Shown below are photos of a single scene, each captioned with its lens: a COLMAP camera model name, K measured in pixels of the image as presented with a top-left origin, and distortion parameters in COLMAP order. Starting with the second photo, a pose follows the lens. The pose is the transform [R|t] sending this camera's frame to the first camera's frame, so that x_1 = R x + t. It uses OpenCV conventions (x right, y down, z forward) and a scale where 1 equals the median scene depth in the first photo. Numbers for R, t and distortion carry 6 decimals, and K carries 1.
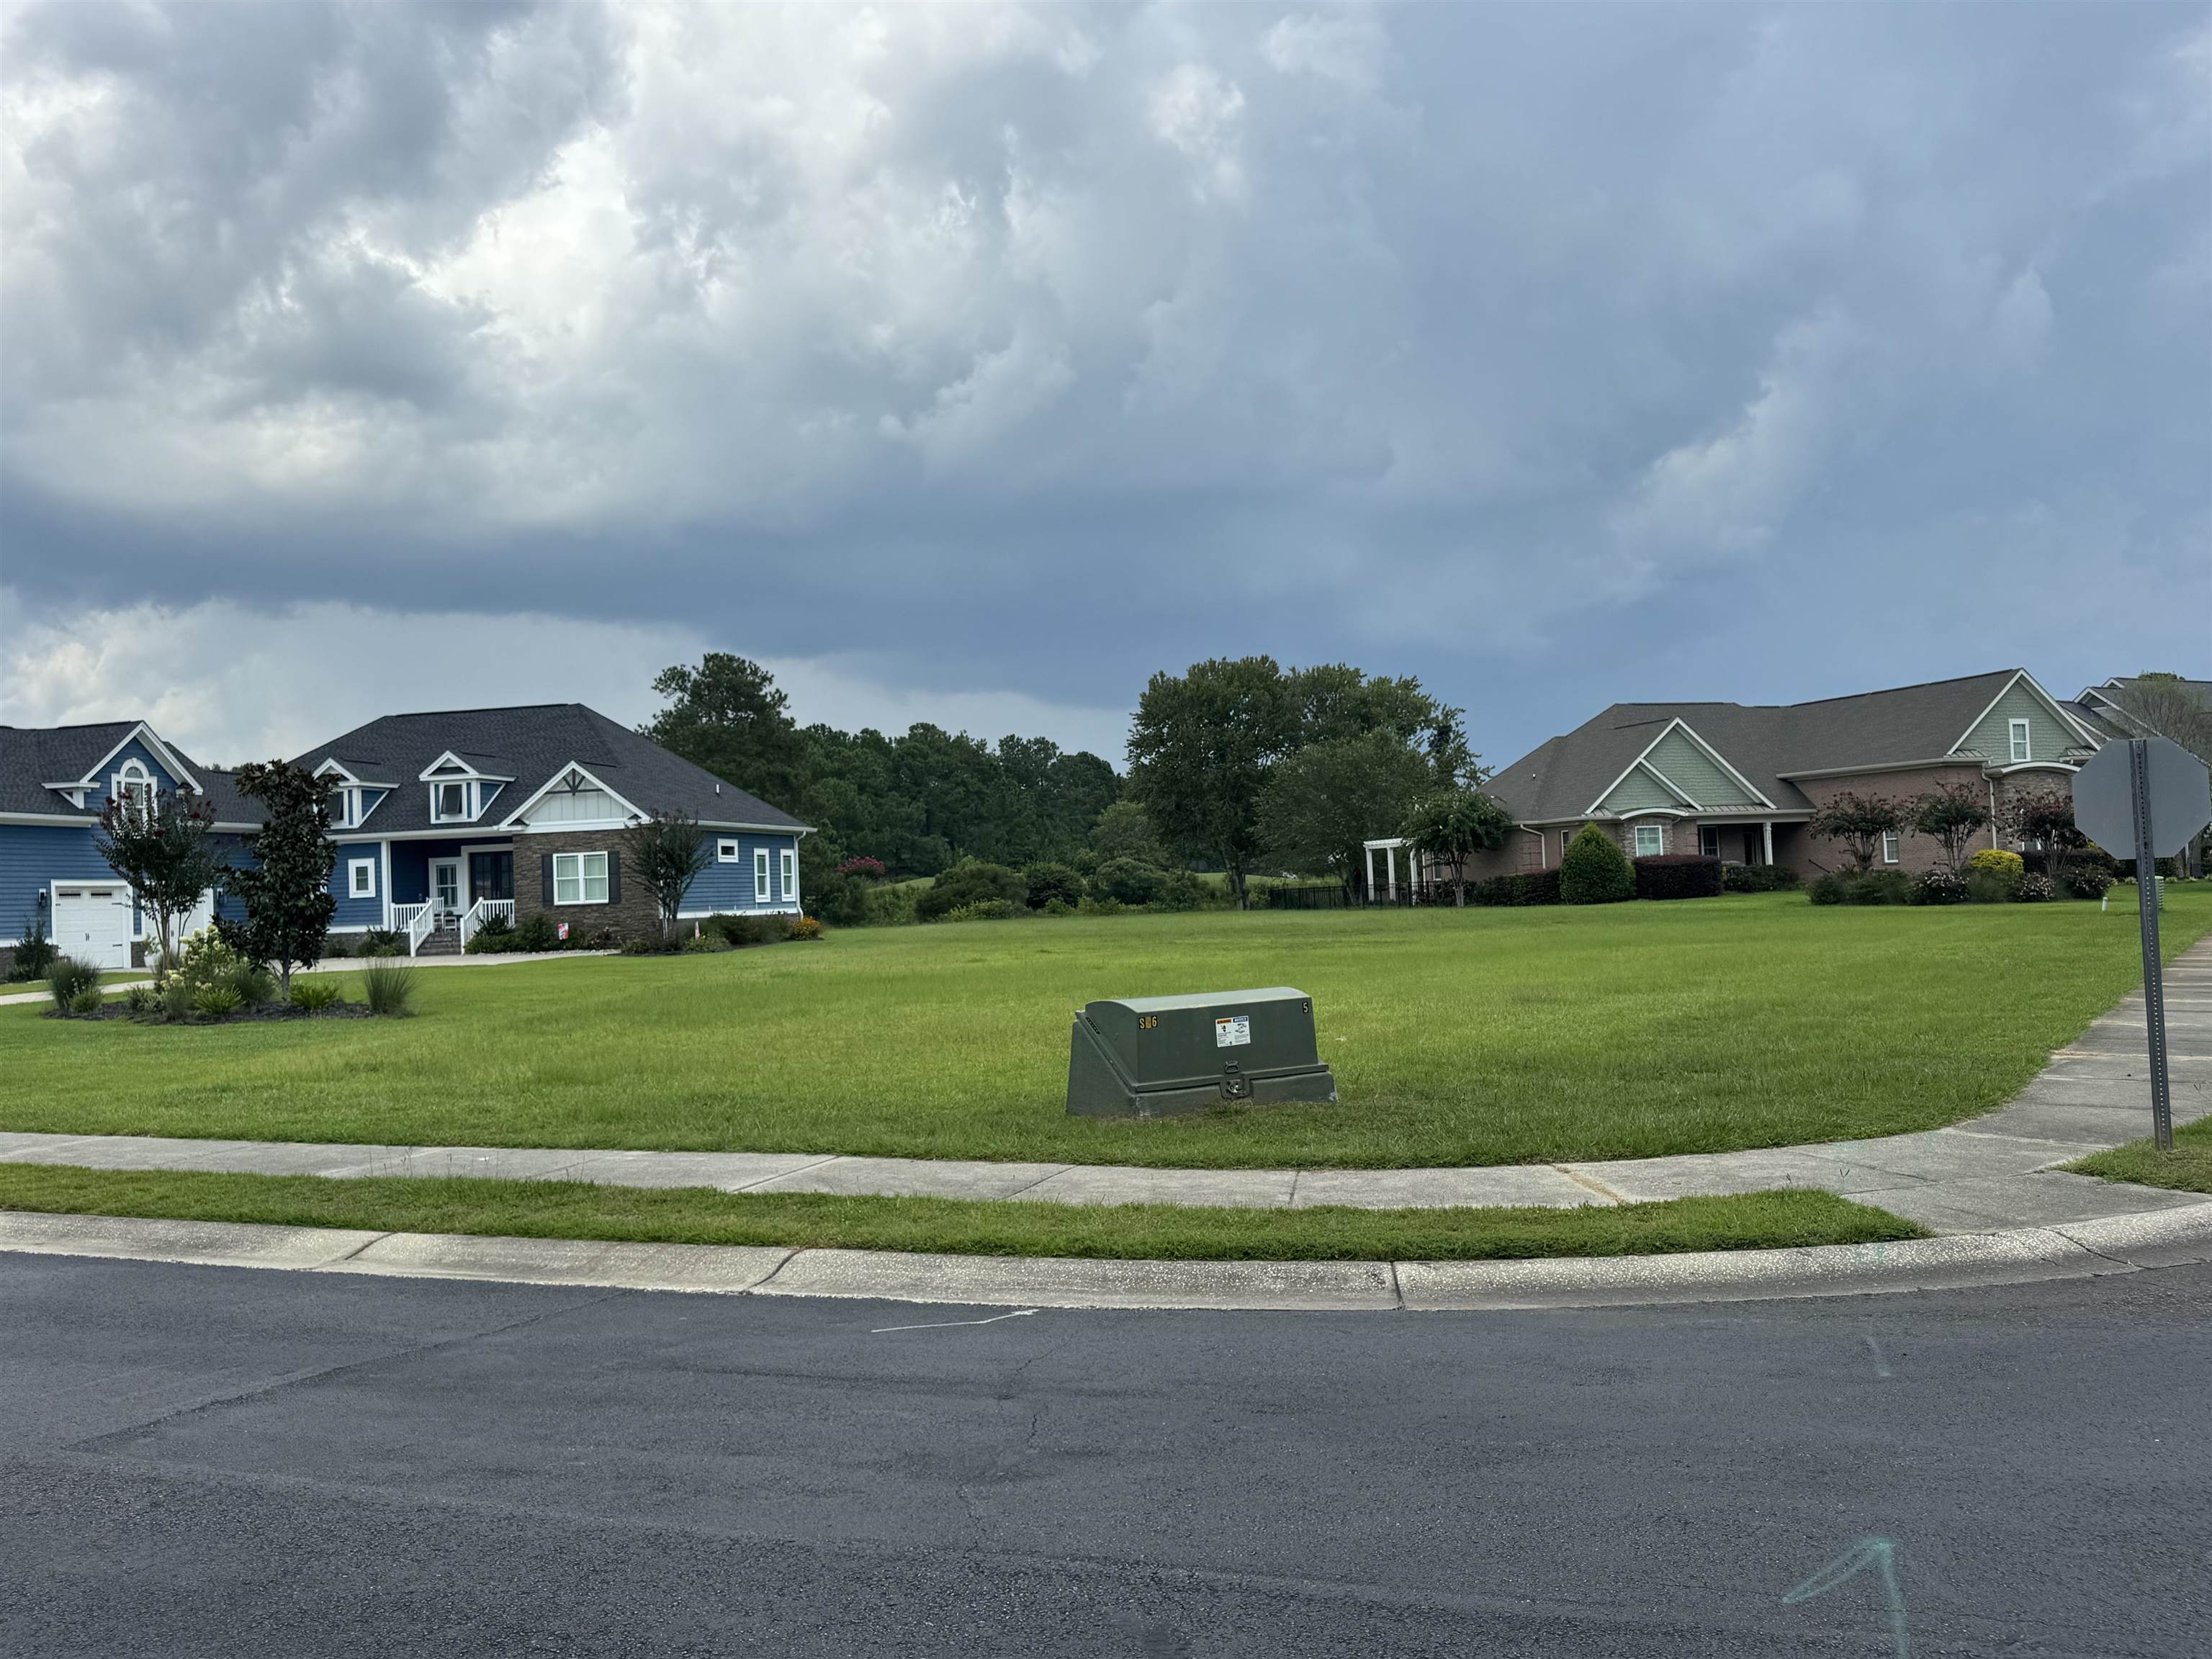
lens RADIAL K [[1862.9, 0, 1104.7], [0, 1862.9, 829.8], [0, 0, 1]] dist [0.007692, -0.037330]
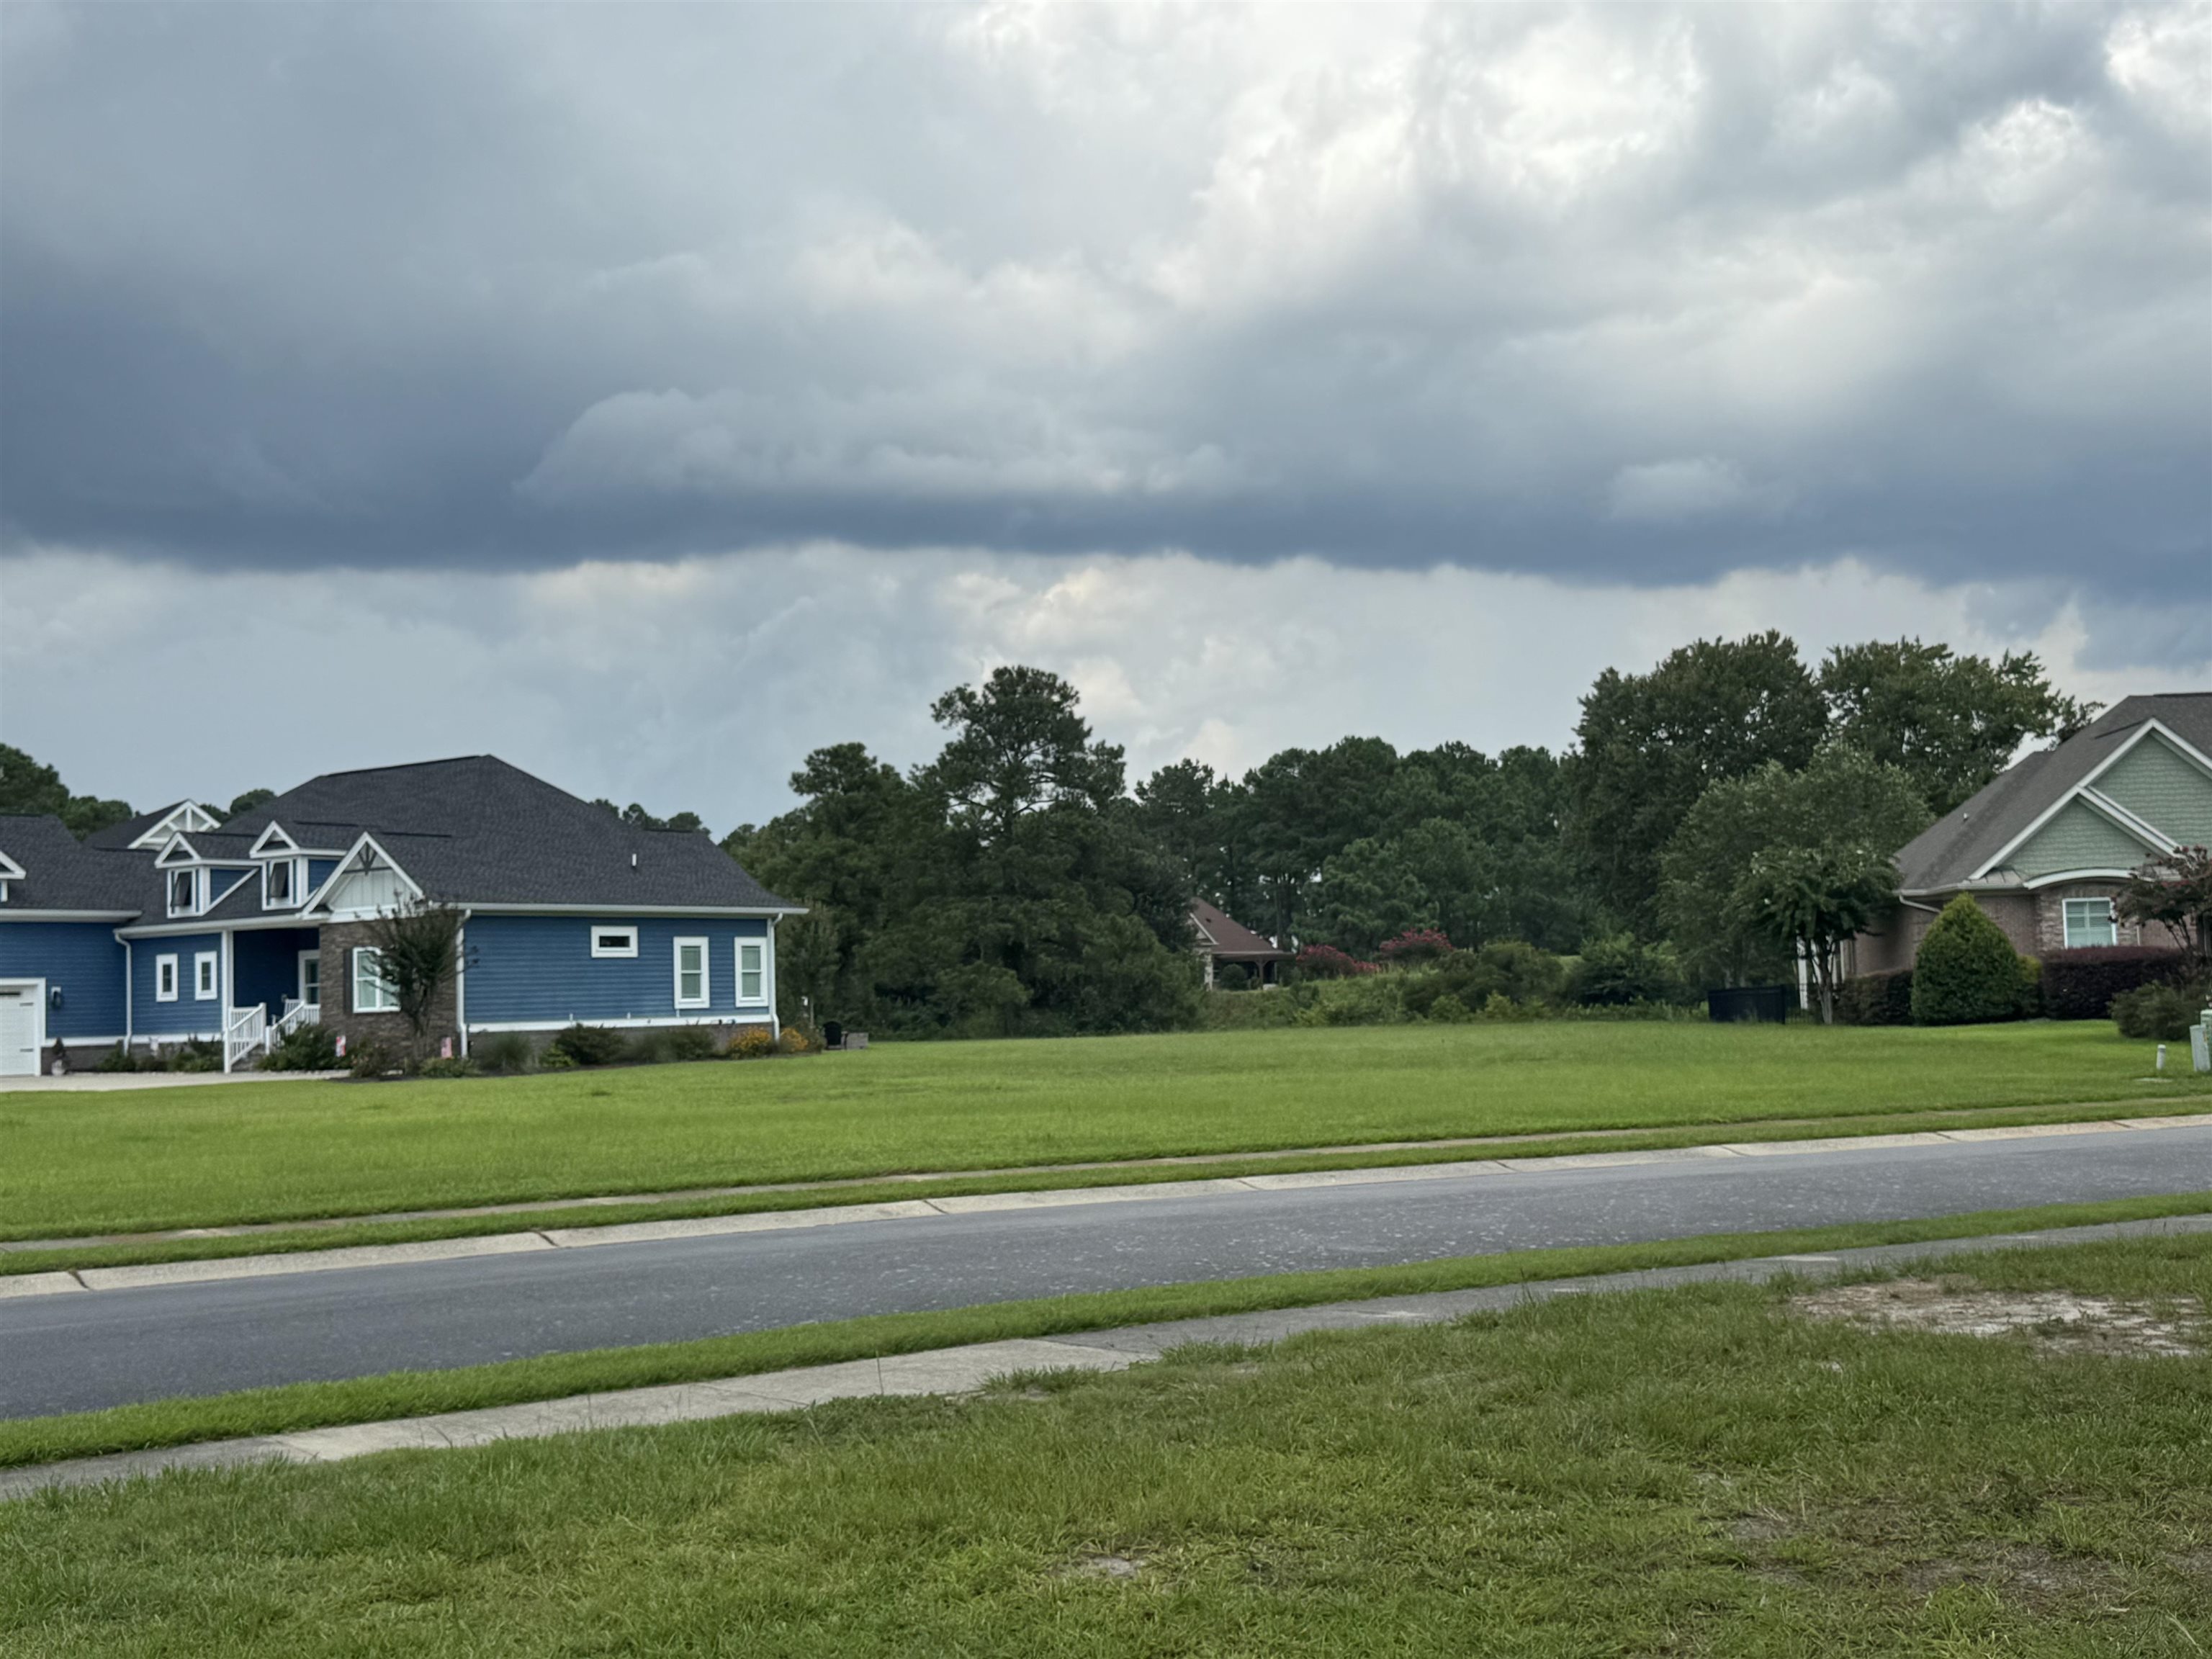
lens RADIAL K [[2596.8, 0, 1088.8], [0, 2596.8, 825.1], [0, 0, 1]] dist [0.097510, 0.000000]
pose [[0.907899, -0.016190, -0.418876, 0.403379], [0.008020, 0.999742, -0.021258, -0.011819], [0.419112, 0.015941, 0.907795, 0.094515]]
